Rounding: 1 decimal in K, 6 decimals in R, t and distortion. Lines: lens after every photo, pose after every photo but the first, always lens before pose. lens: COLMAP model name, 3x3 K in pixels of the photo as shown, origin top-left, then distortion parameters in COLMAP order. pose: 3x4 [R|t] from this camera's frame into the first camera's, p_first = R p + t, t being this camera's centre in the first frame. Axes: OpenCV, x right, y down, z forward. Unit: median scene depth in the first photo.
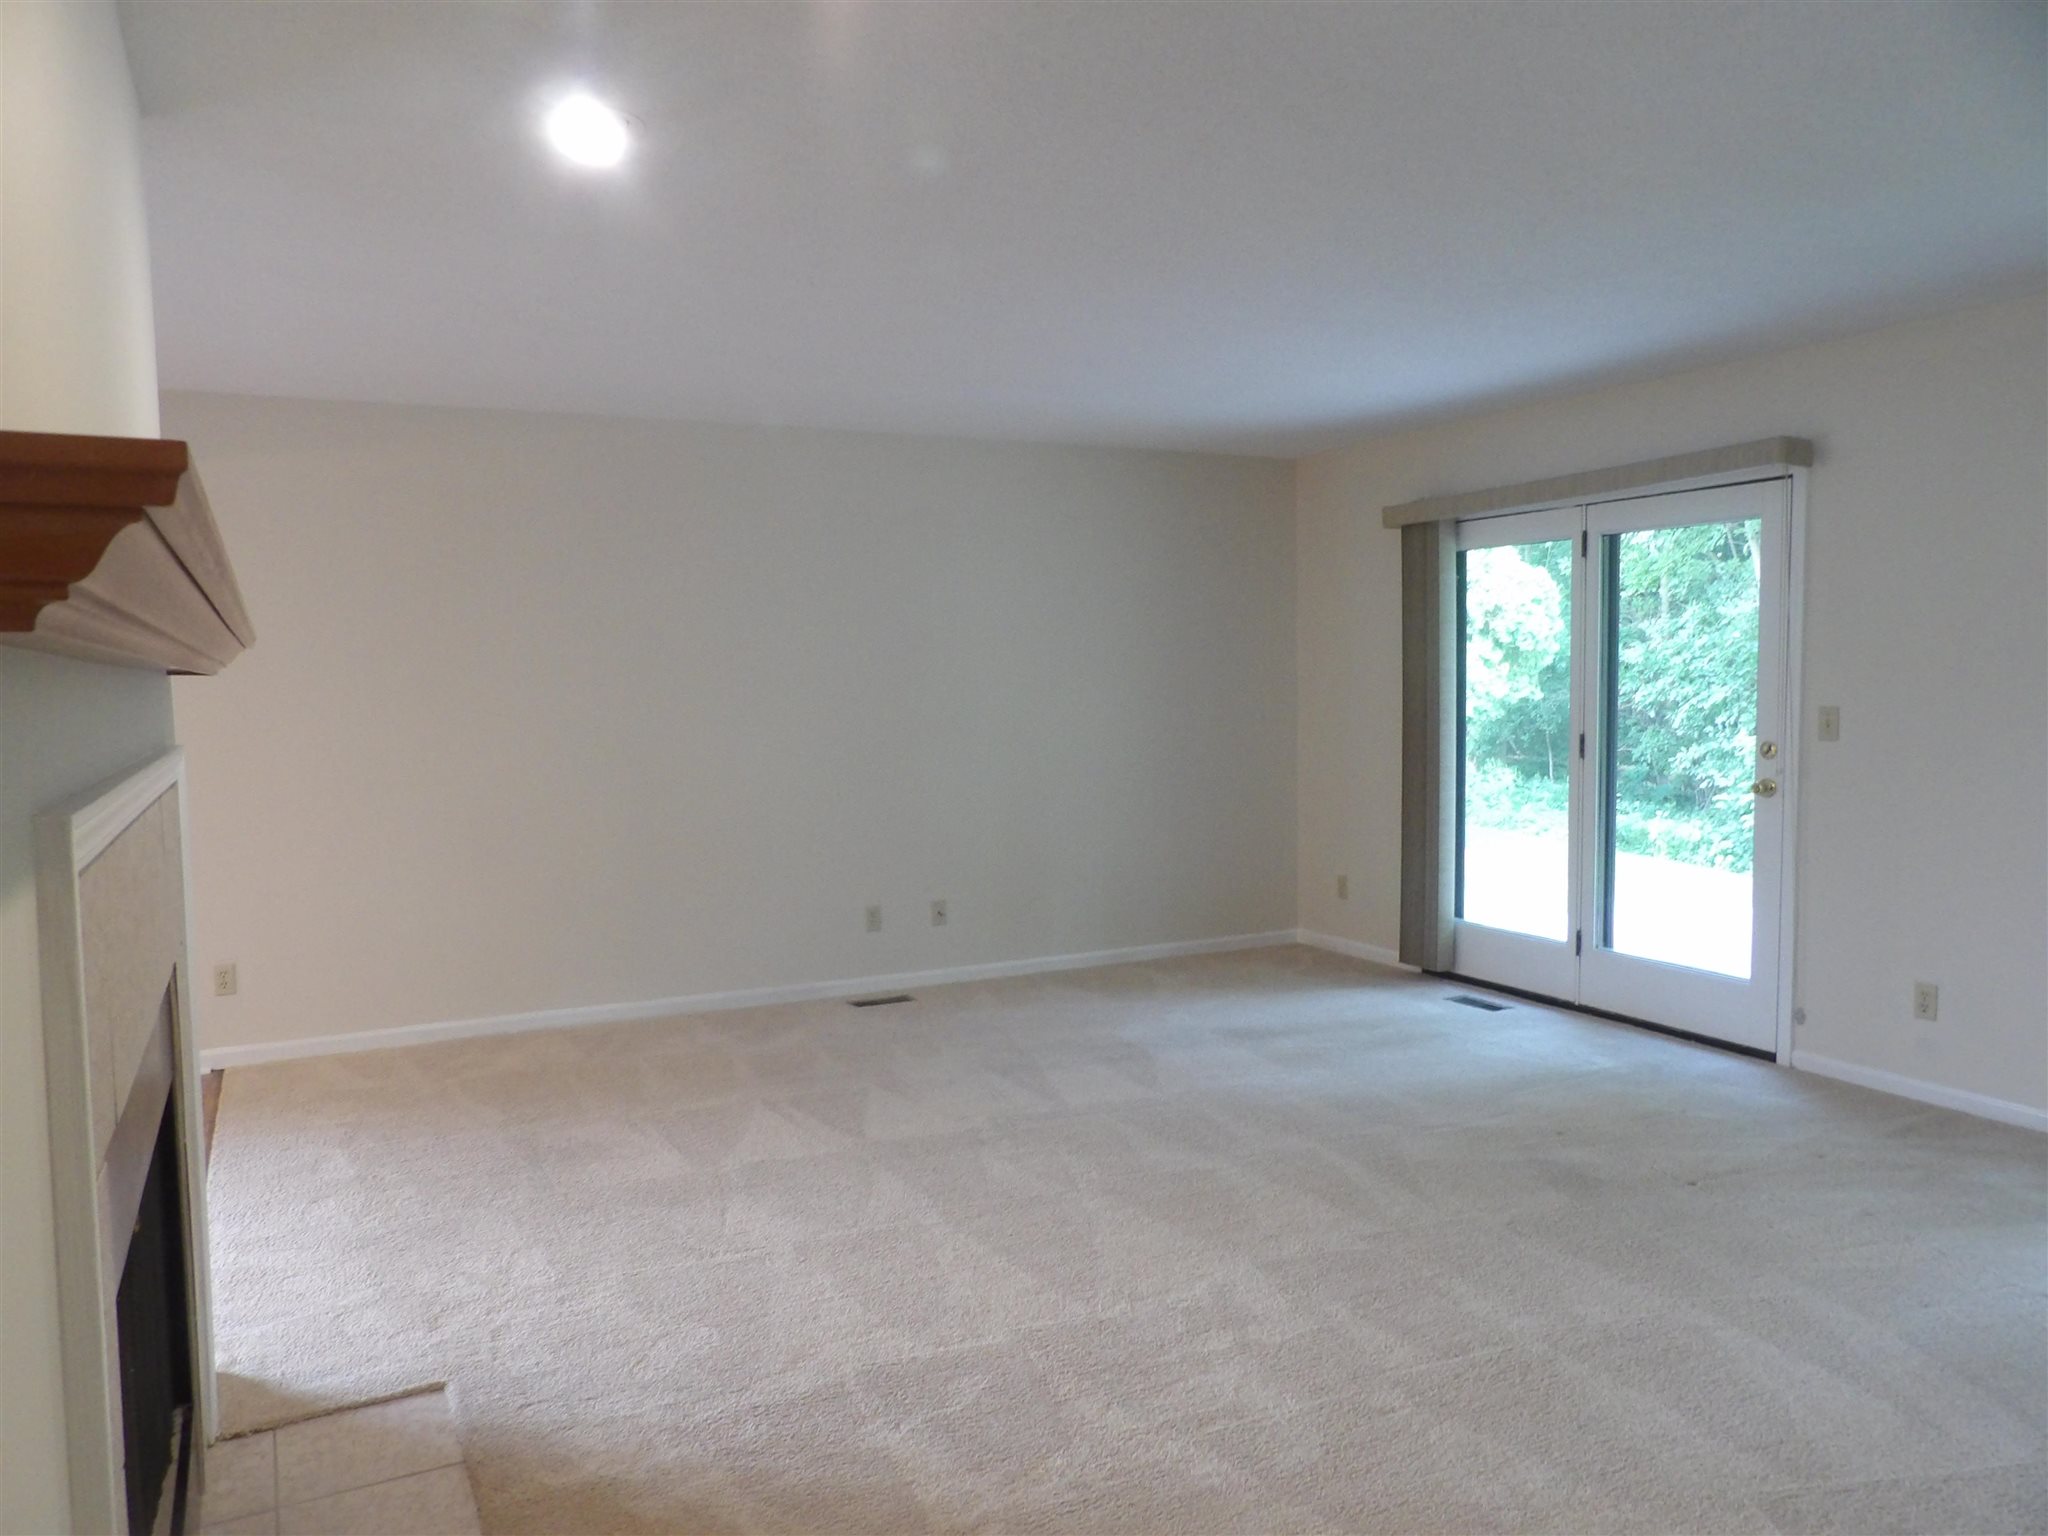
lens RADIAL K [[1466.2, 0, 1015.7], [0, 1466.2, 780.6], [0, 0, 1]] dist [-0.030180, 0.044110]
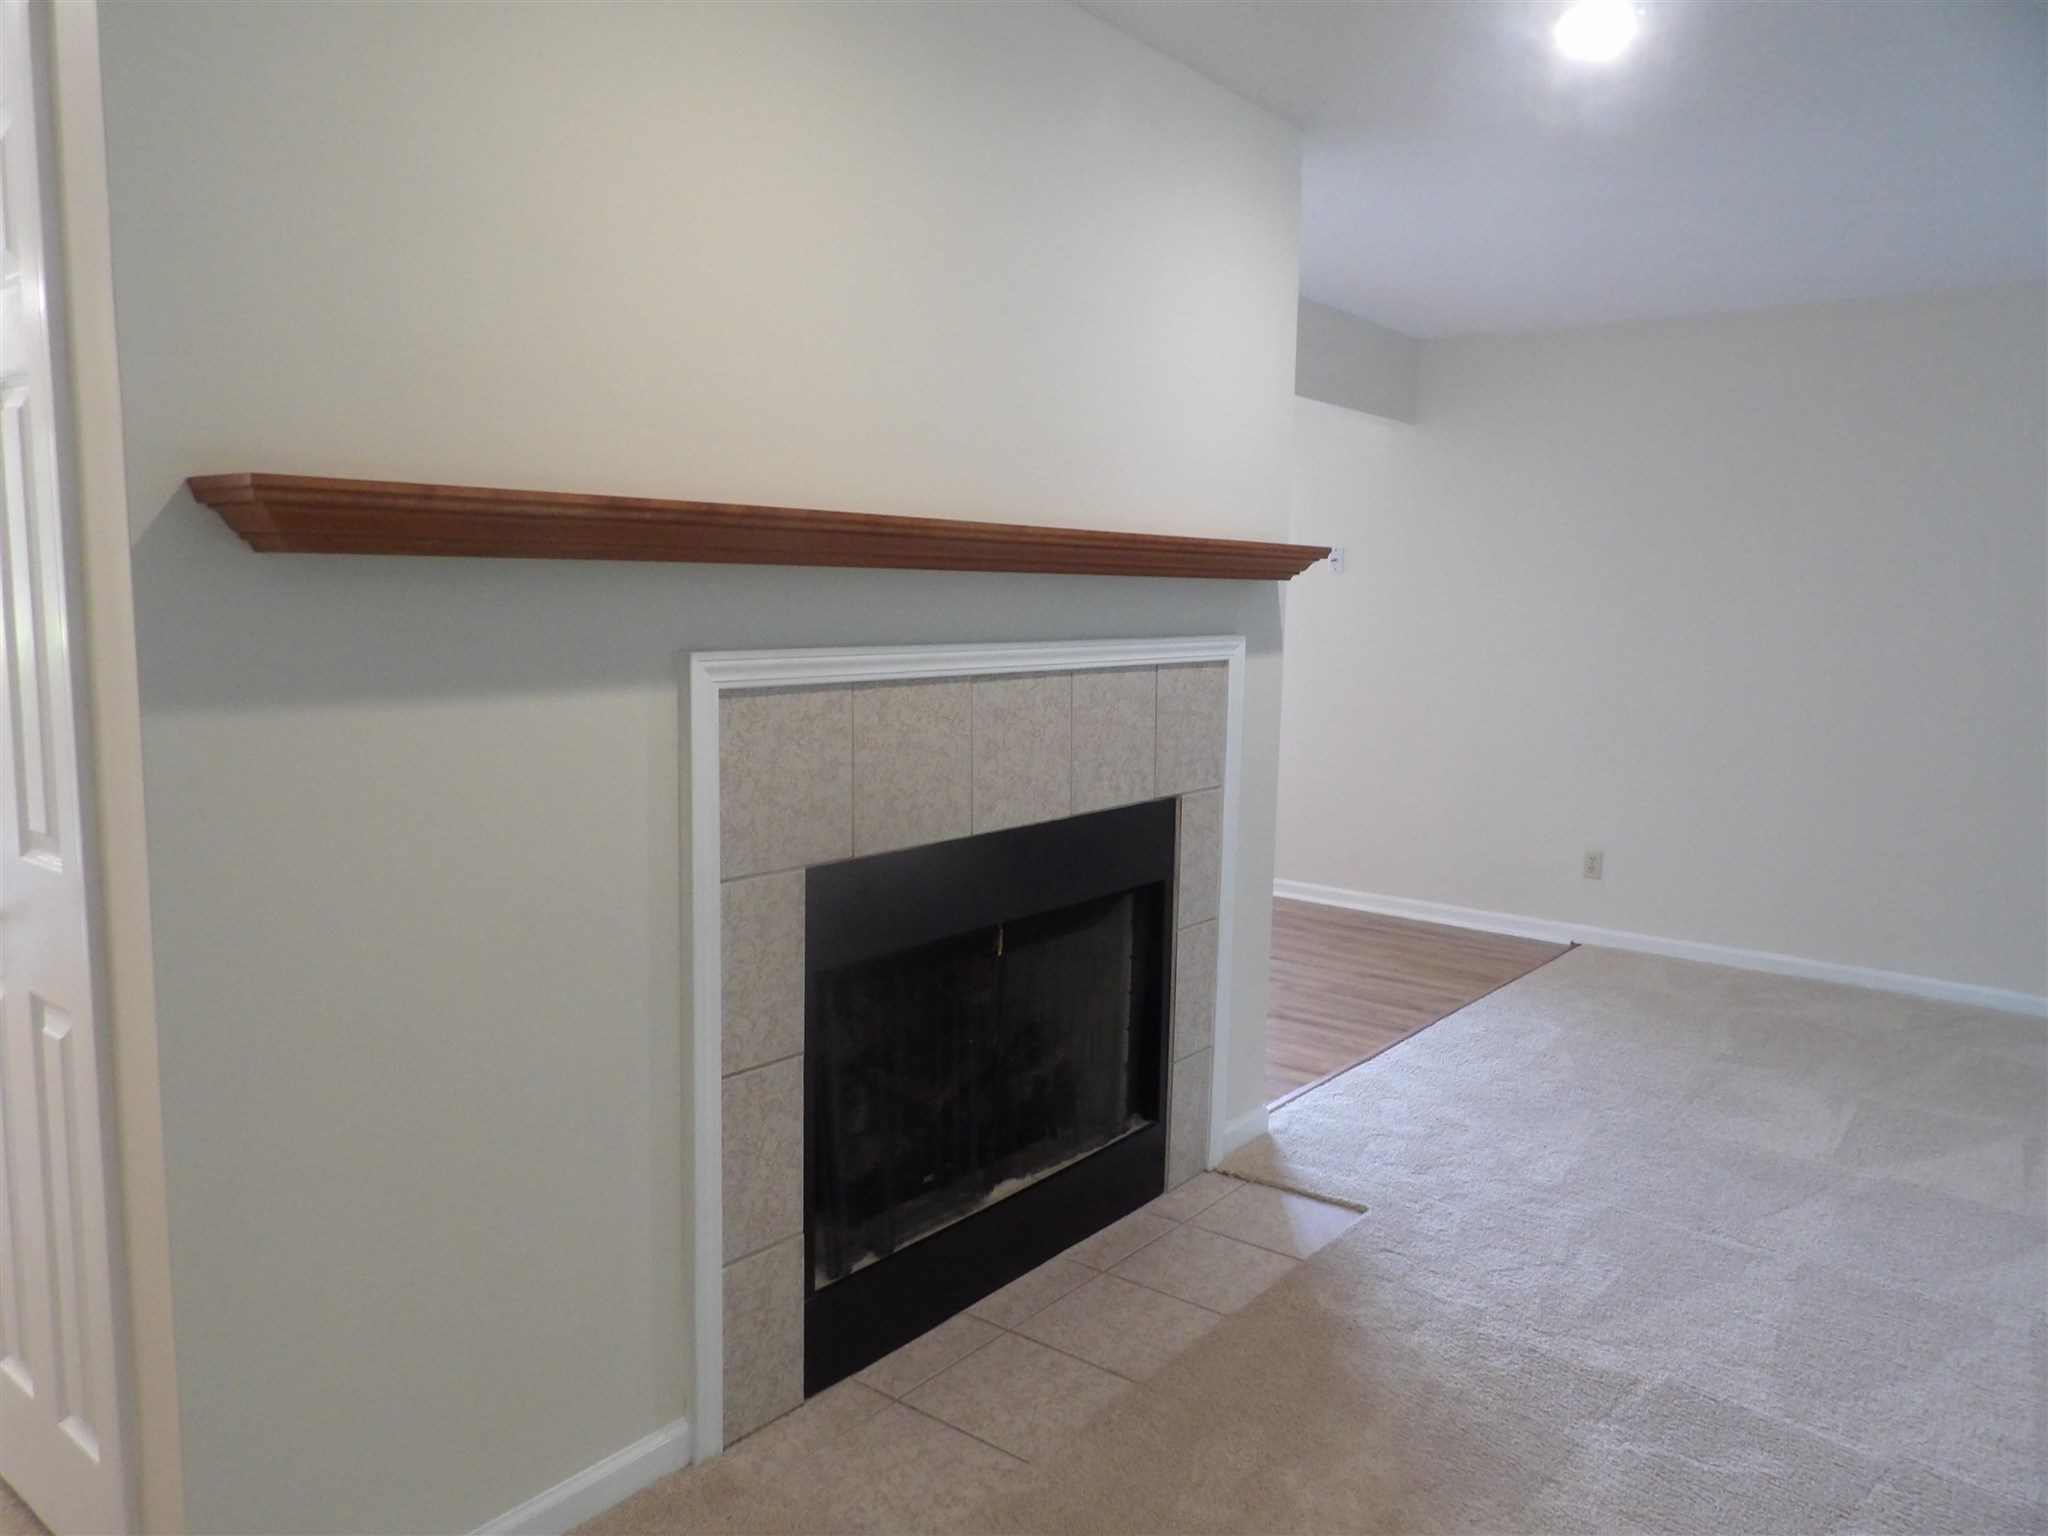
lens RADIAL K [[1466.2, 0, 1016.6], [0, 1466.2, 769.1], [0, 0, 1]] dist [-0.030180, 0.044110]
pose [[0.419331, 0.132710, -0.898081, 0.339766], [-0.088349, 0.990527, 0.105119, -0.017033], [0.903524, 0.035265, 0.427083, 0.179914]]
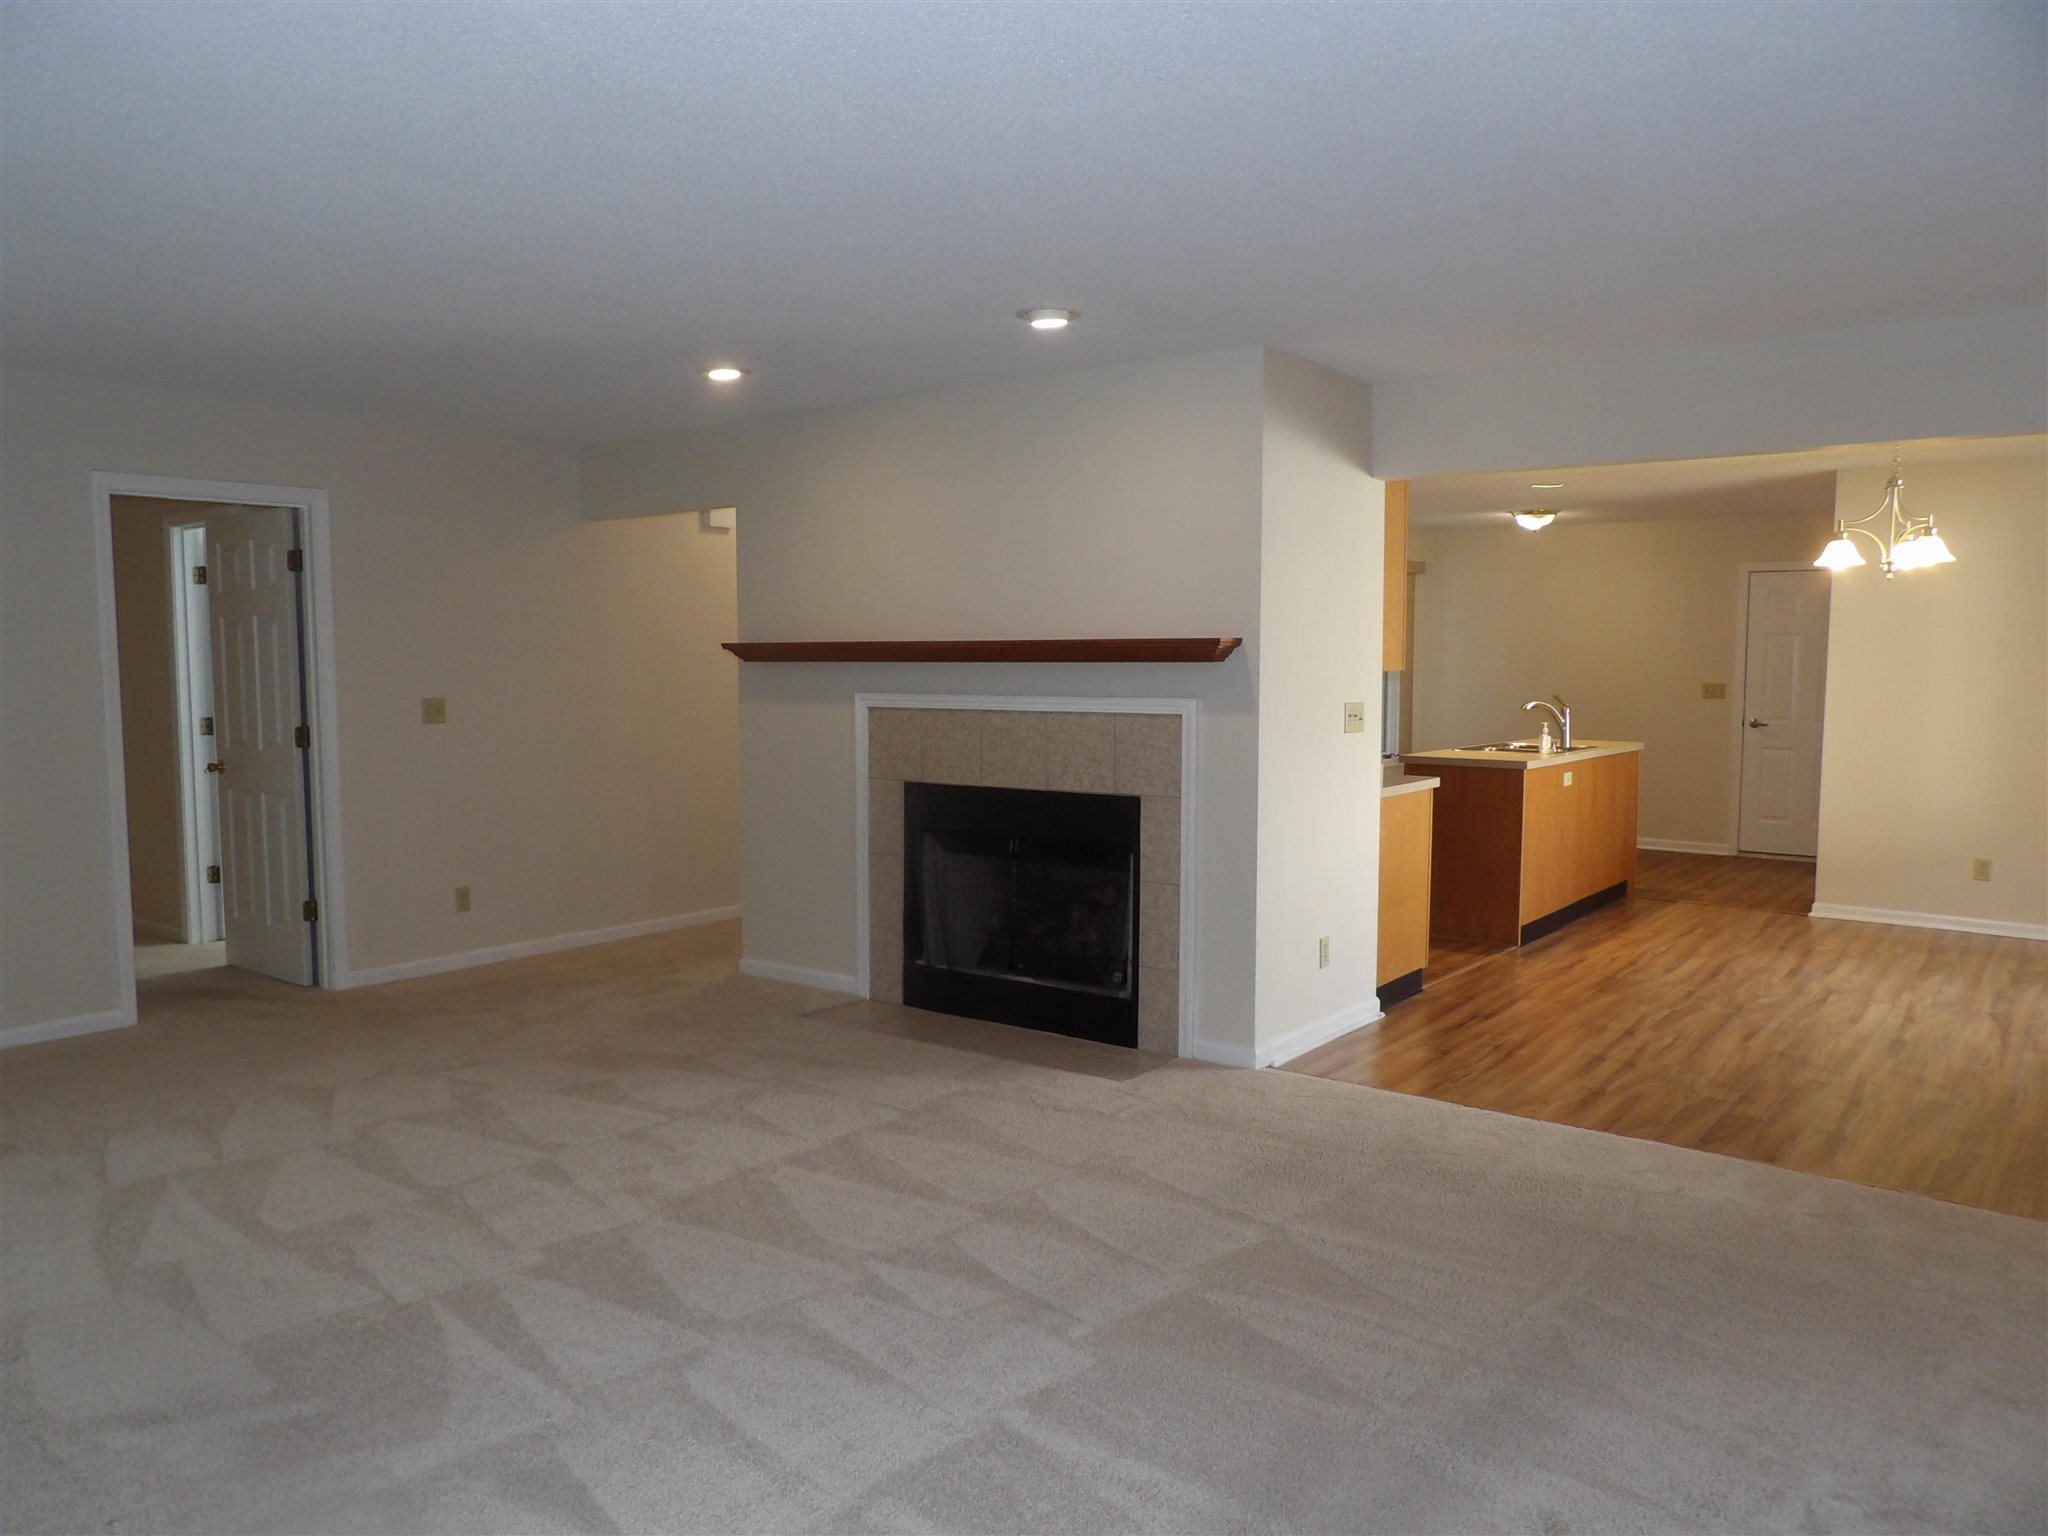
lens RADIAL K [[1466.2, 0, 1034.0], [0, 1466.2, 776.2], [0, 0, 1]] dist [-0.030180, 0.044110]
pose [[-0.899504, 0.047391, -0.434335, 0.301214], [-0.019702, 0.988689, 0.148680, -0.135450], [0.436468, 0.142296, -0.888396, 1.731083]]
